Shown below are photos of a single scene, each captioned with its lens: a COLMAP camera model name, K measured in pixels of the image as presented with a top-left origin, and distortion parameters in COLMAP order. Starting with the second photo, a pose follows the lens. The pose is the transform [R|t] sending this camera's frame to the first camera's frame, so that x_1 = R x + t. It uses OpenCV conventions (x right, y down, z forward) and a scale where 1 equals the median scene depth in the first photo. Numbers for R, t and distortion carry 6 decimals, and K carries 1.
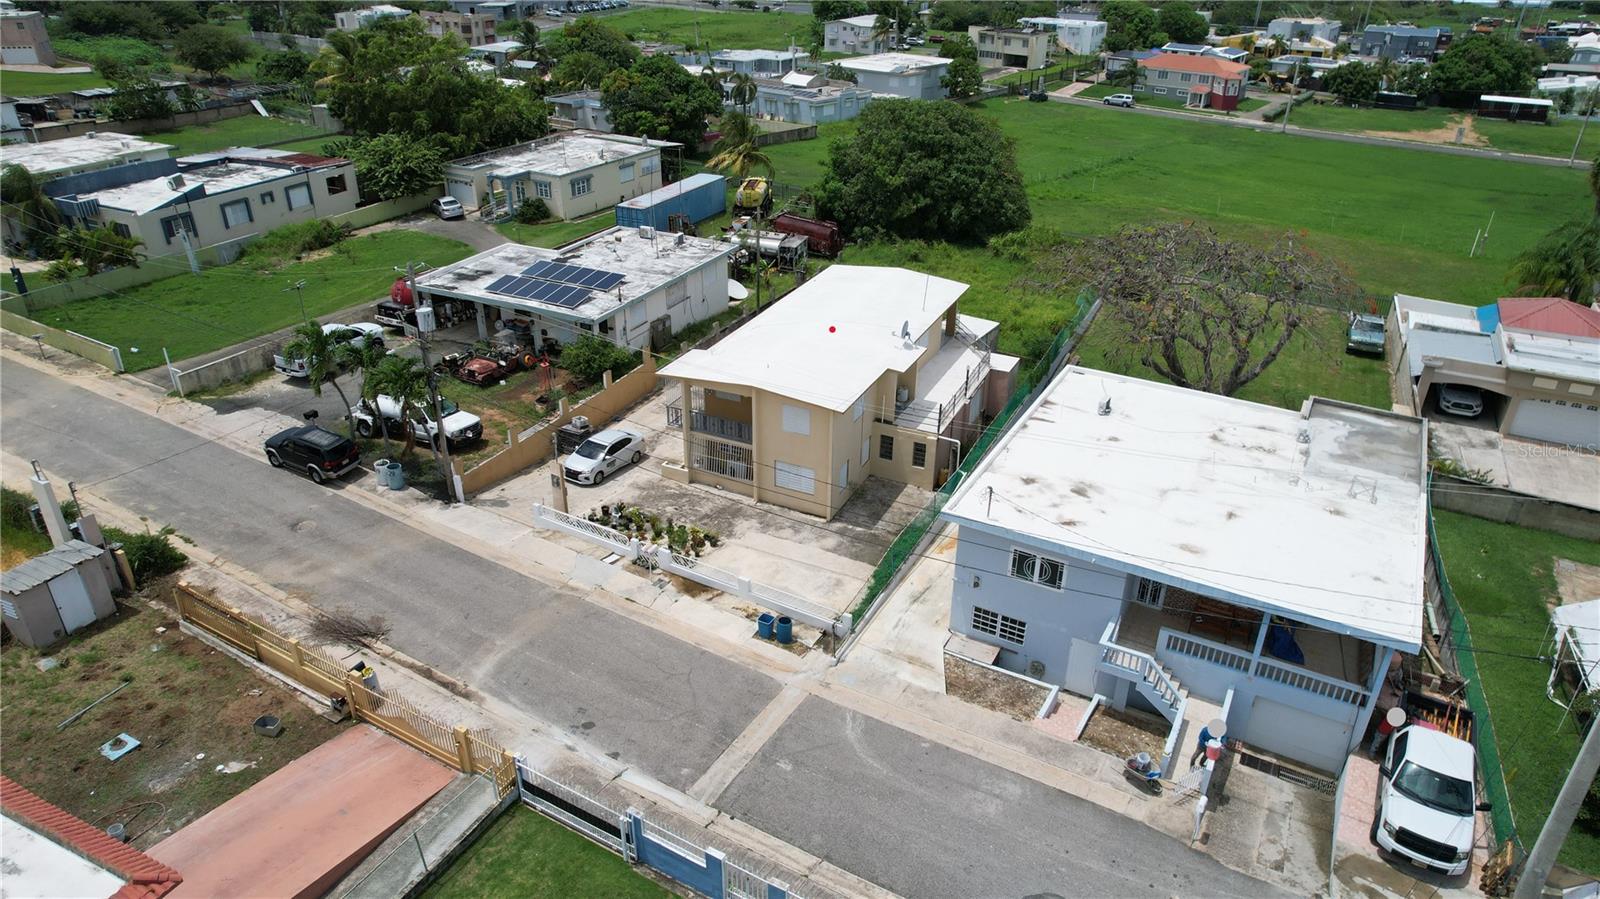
lens RADIAL K [[1023.3, 0, 800.0], [0, 1023.3, 449.5], [0, 0, 1]] dist [-0.067577, 0.061849]
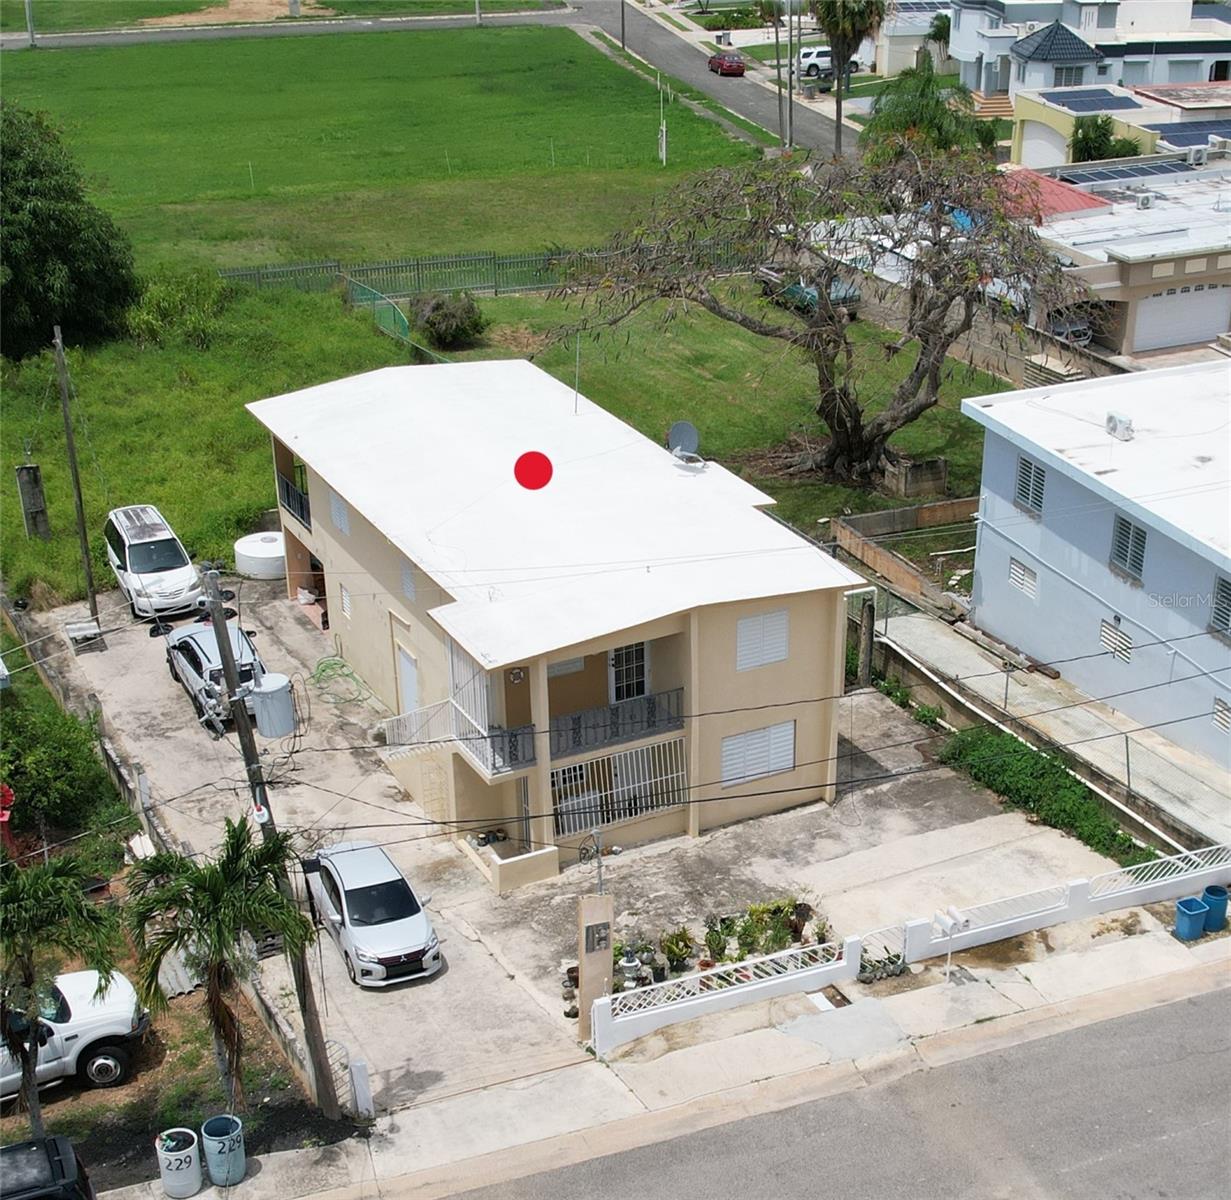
lens RADIAL K [[2125.4, 0, 718.1], [0, 2125.4, 600.8], [0, 0, 1]] dist [0.006413, -0.224954]
pose [[0.582105, -0.338428, 0.739338, -0.703537], [0.379412, 0.917262, 0.121148, -0.162004], [-0.719167, 0.209993, 0.662346, 0.268185]]
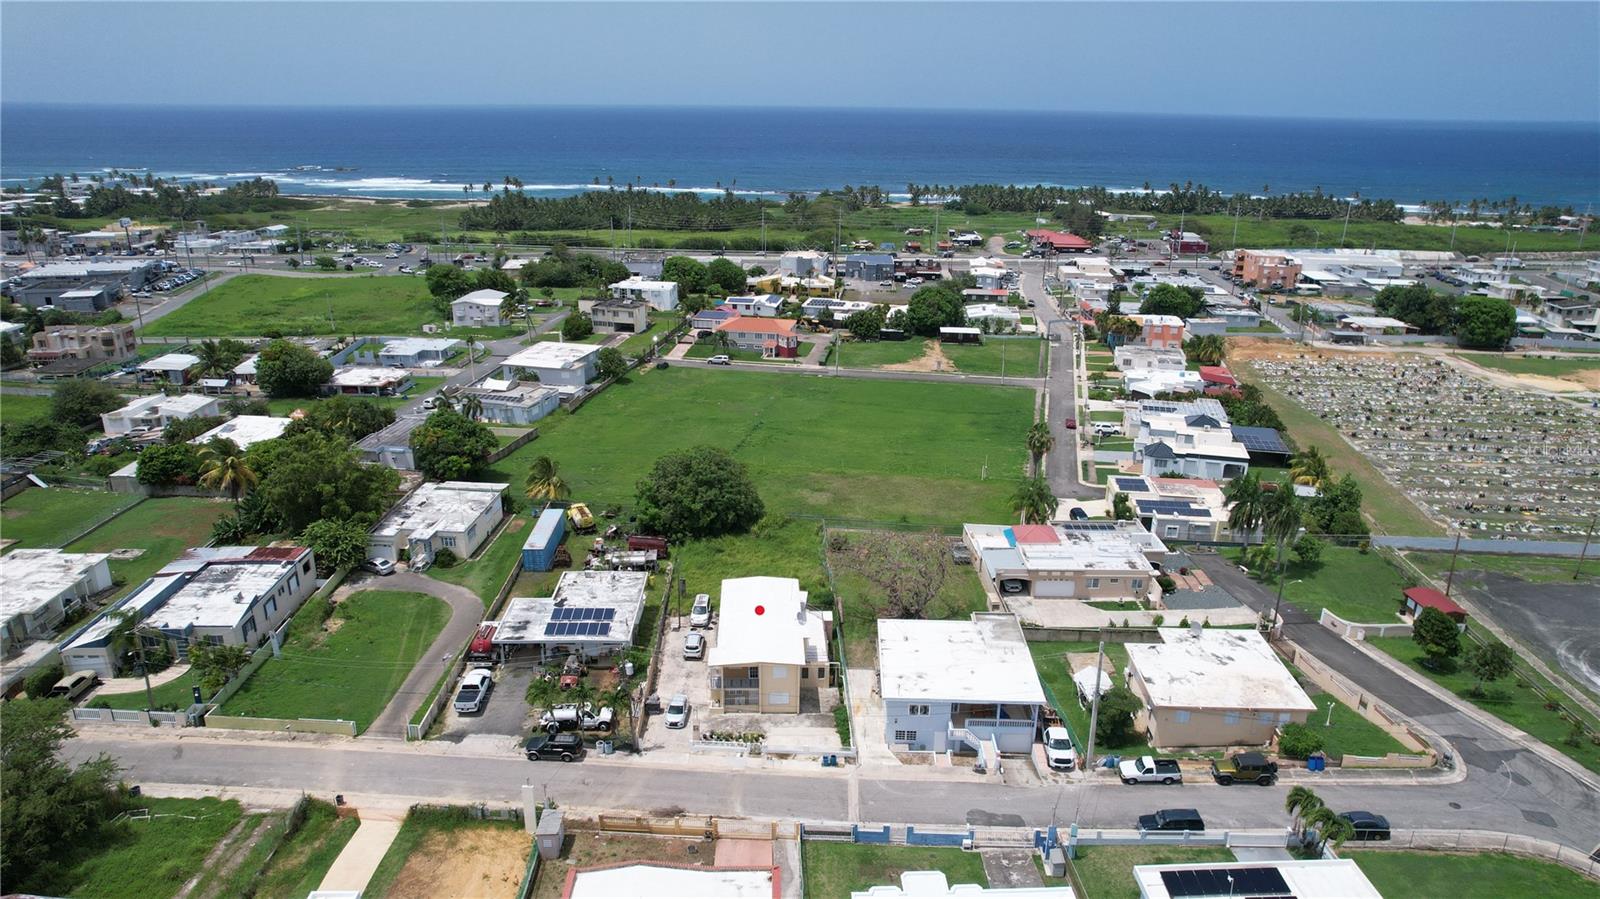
lens RADIAL K [[1023.3, 0, 800.0], [0, 1023.3, 449.5], [0, 0, 1]] dist [-0.067577, 0.061849]
pose [[0.888771, -0.148491, 0.433632, -0.744226], [0.212653, 0.971672, -0.103117, -0.227949], [-0.406036, 0.183861, 0.895170, -0.941965]]
